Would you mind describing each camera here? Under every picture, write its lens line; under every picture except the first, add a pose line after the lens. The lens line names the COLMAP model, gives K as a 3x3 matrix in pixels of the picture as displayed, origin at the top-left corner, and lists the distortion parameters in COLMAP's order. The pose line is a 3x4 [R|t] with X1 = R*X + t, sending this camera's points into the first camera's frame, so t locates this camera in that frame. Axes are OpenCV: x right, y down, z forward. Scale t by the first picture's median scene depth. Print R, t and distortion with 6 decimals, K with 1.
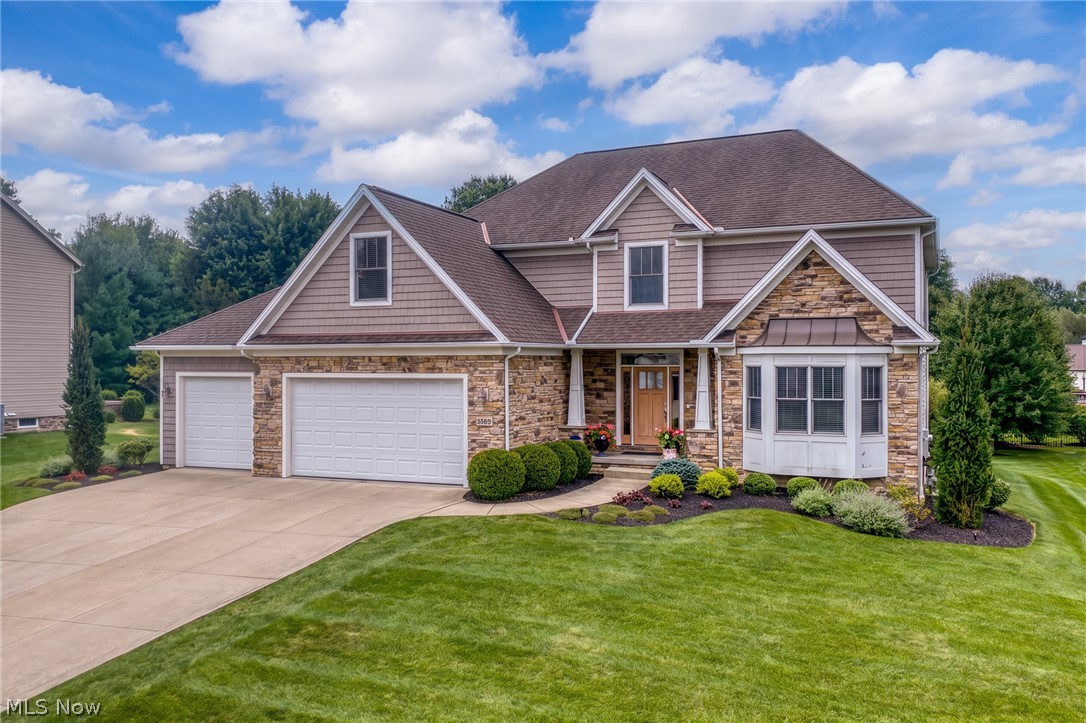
lens RADIAL K [[885.7, 0, 543.0], [0, 885.7, 361.5], [0, 0, 1]] dist [0.060983, -0.096291]
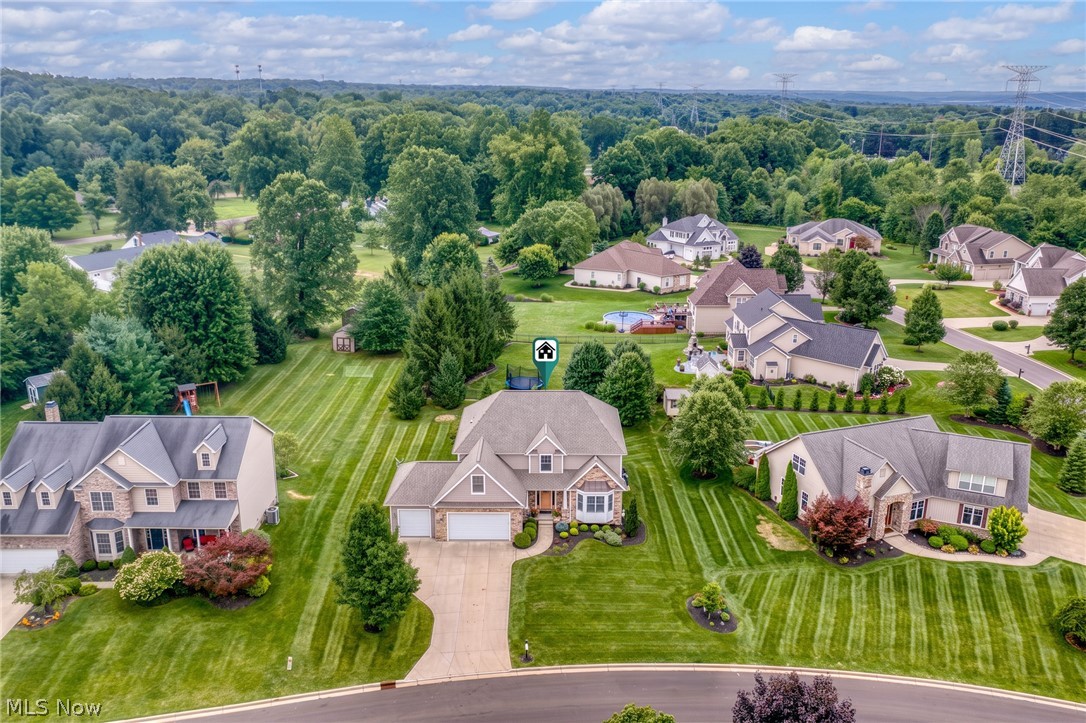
lens RADIAL K [[885.7, 0, 543.0], [0, 885.7, 361.5], [0, 0, 1]] dist [0.060983, -0.096291]
pose [[0.930512, -0.104163, 0.351137, -1.160723], [0.008957, 0.964892, 0.262494, -1.520521], [-0.366152, -0.241109, 0.898777, -2.148661]]
